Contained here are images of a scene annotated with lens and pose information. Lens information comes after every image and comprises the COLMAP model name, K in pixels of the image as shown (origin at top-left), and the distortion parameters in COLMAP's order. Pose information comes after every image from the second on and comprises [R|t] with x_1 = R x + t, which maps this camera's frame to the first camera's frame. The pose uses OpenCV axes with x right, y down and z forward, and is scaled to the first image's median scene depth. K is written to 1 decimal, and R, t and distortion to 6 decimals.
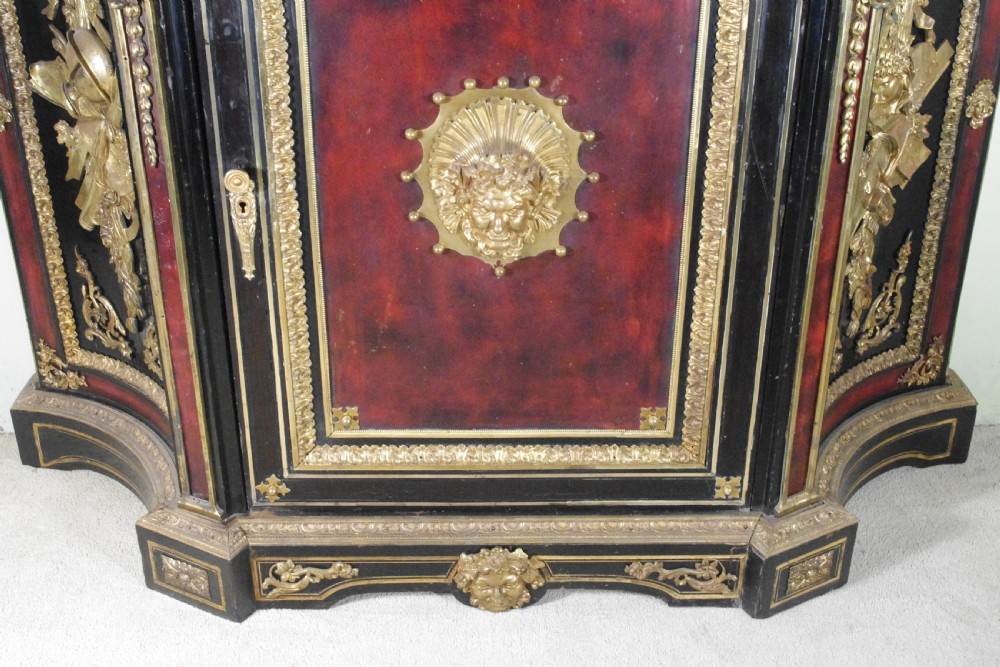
lens RADIAL K [[1234.5, 0, 504.0], [0, 1234.5, 338.1], [0, 0, 1]] dist [-0.025631, 0.079543]
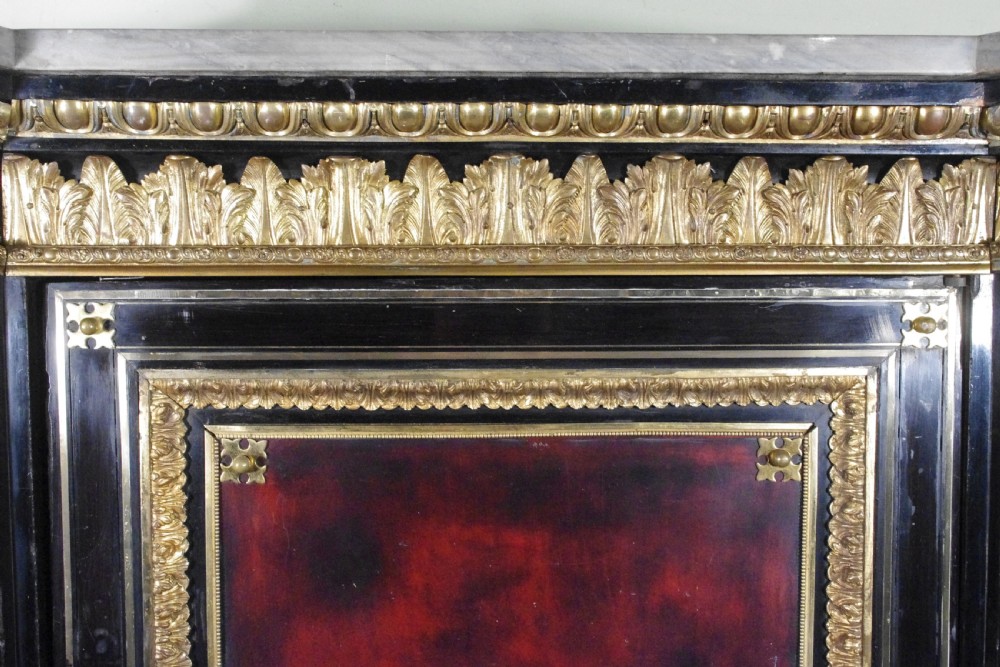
lens RADIAL K [[1114.6, 0, 504.0], [0, 1114.6, 330.0], [0, 0, 1]] dist [-0.036471, 0.056591]
pose [[0.999910, -0.009586, 0.009401, -0.007969], [0.012597, 0.912037, -0.409916, -0.131218], [-0.004644, 0.409997, 0.912075, 0.317833]]
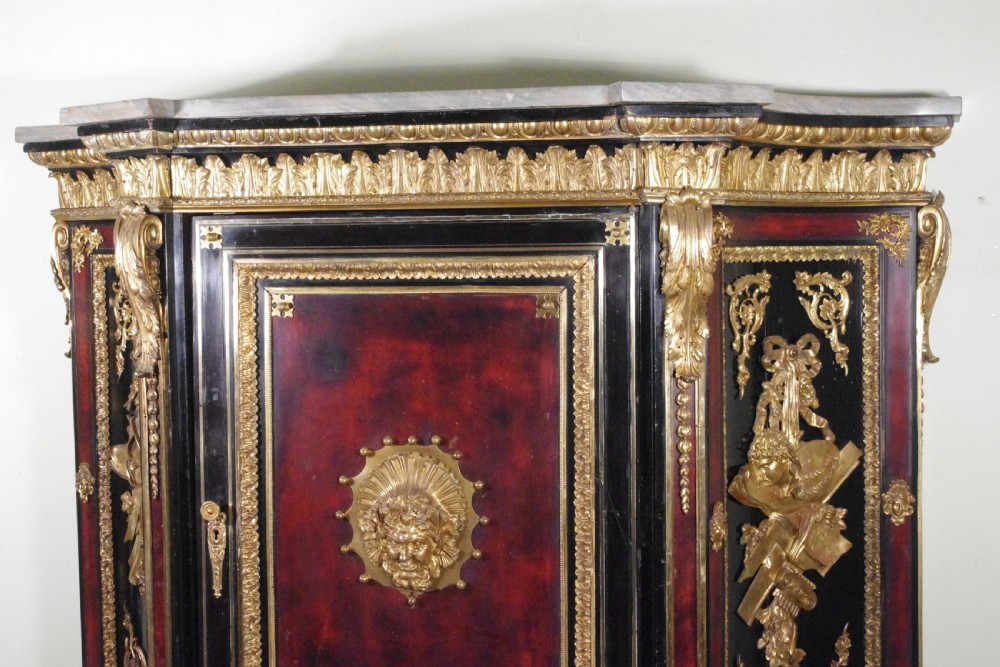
lens RADIAL K [[1603.6, 0, 497.8], [0, 1603.6, 330.6], [0, 0, 1]] dist [-0.010297, 0.061211]
pose [[0.962870, -0.003253, -0.269947, 0.460213], [-0.110925, 0.906856, -0.406581, 0.306316], [0.246126, 0.421428, 0.872823, -0.409242]]
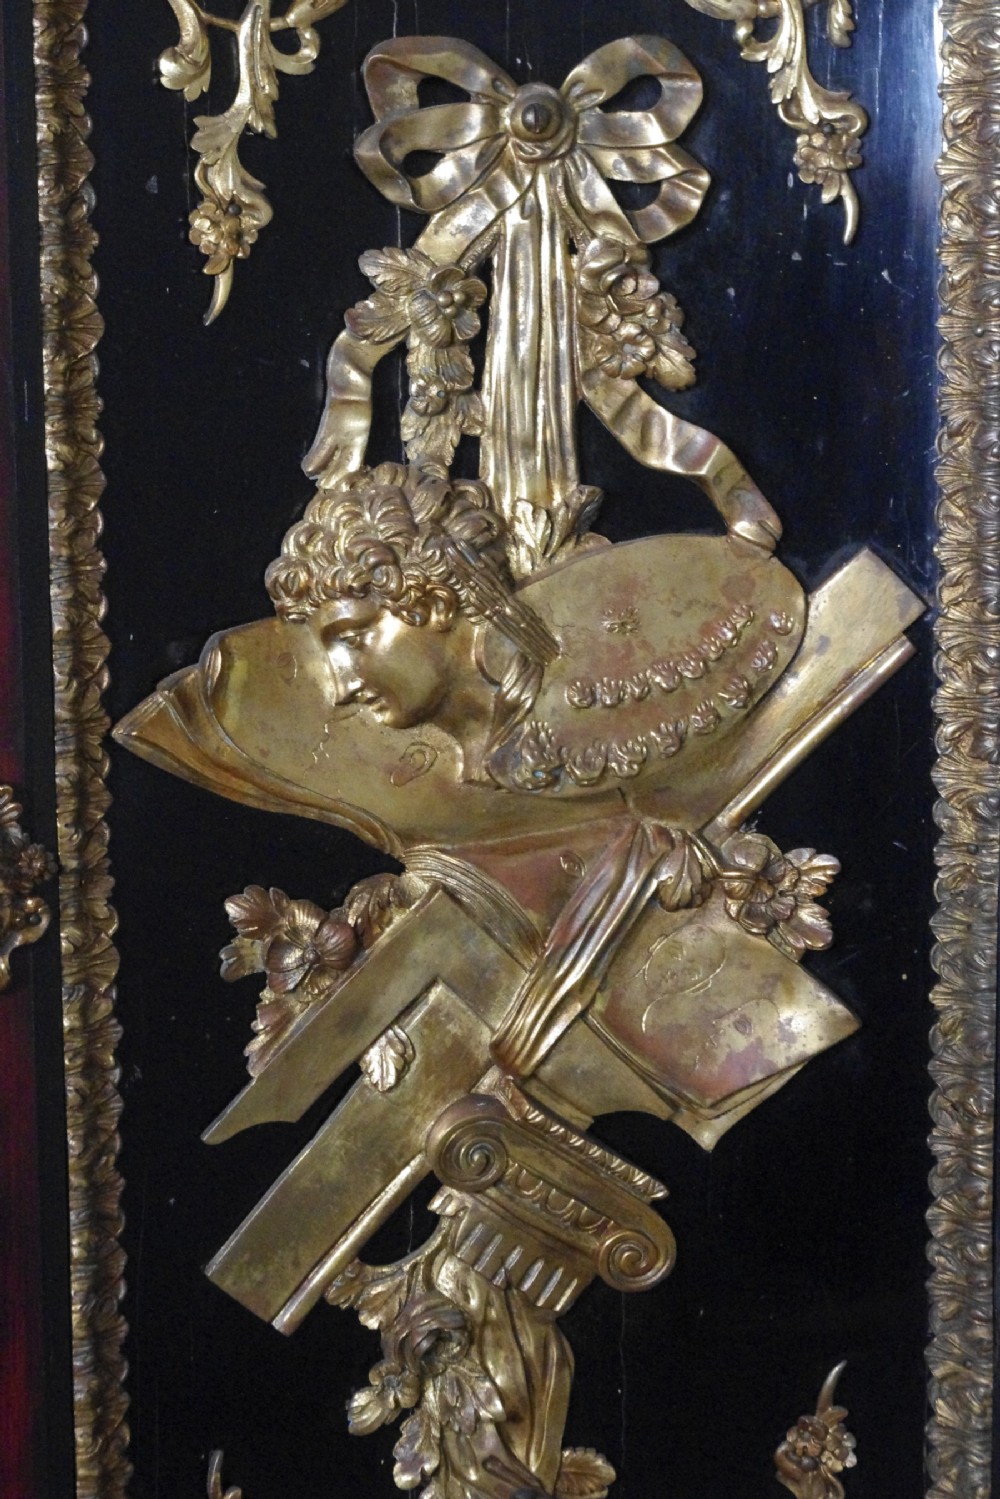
lens RADIAL K [[3193.6, 0, 499.9], [0, 3193.6, 748.8], [0, 0, 1]] dist [0.033514, -0.320854]
pose [[0.780563, 0.077292, -0.620280, 0.721886], [-0.280405, 0.930175, -0.236955, -0.036770], [0.558654, 0.358888, 0.747733, 0.520516]]
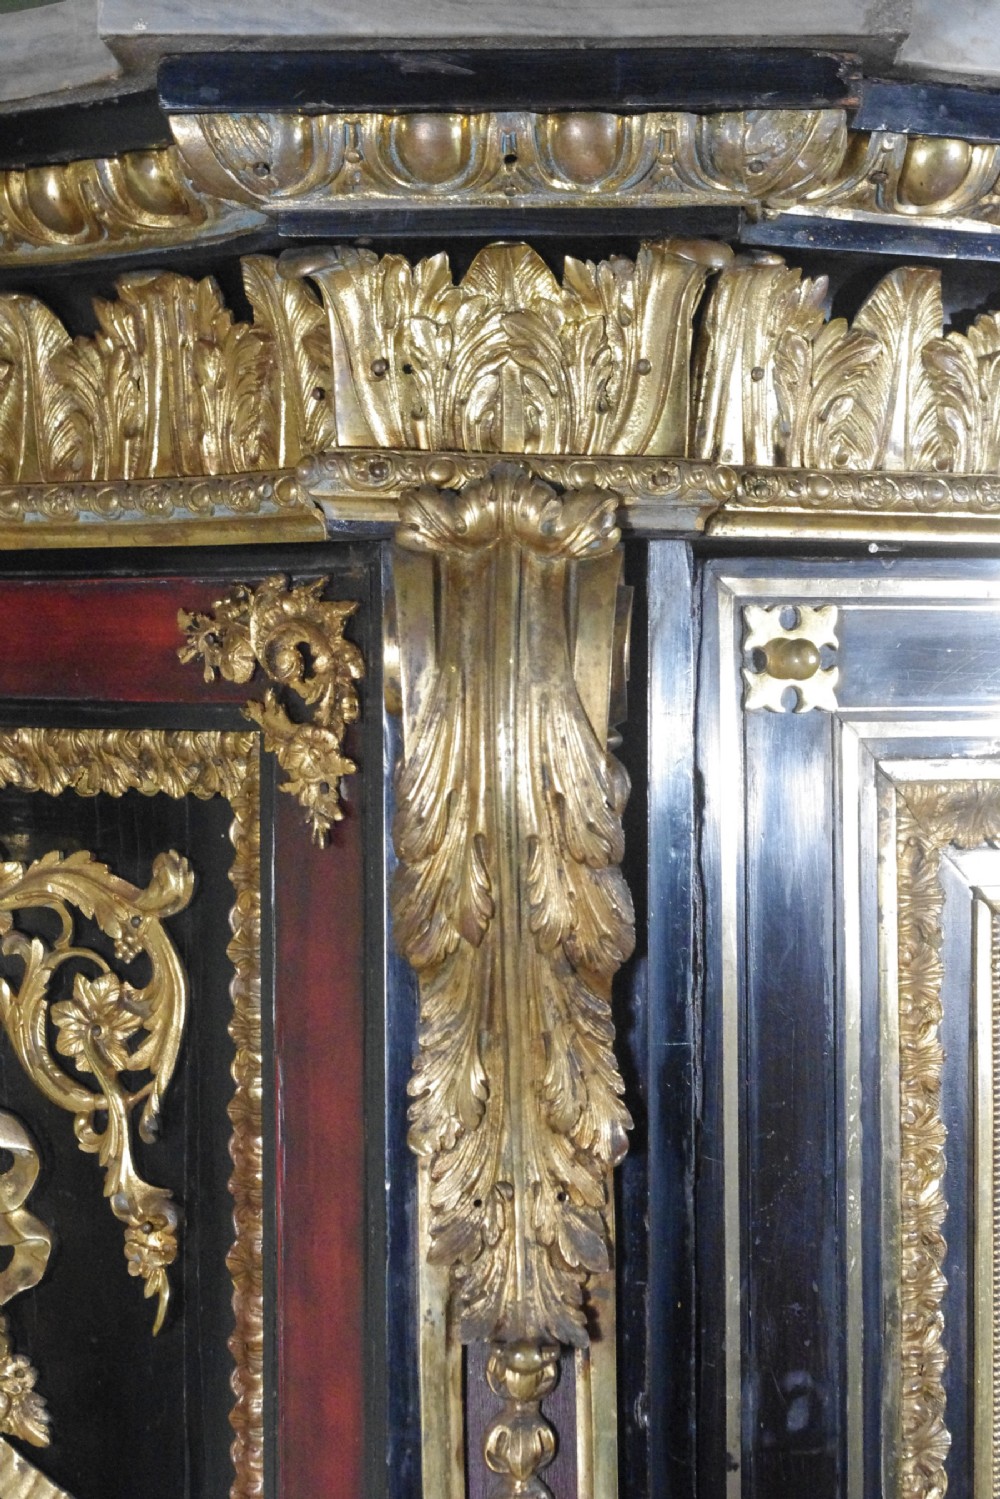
lens RADIAL K [[3193.6, 0, 499.9], [0, 3193.6, 748.8], [0, 0, 1]] dist [0.033514, -0.320854]
pose [[0.900395, -0.021690, 0.434533, -0.508570], [0.208505, 0.898105, -0.387212, -0.096963], [-0.381857, 0.439246, 0.813172, 0.300126]]
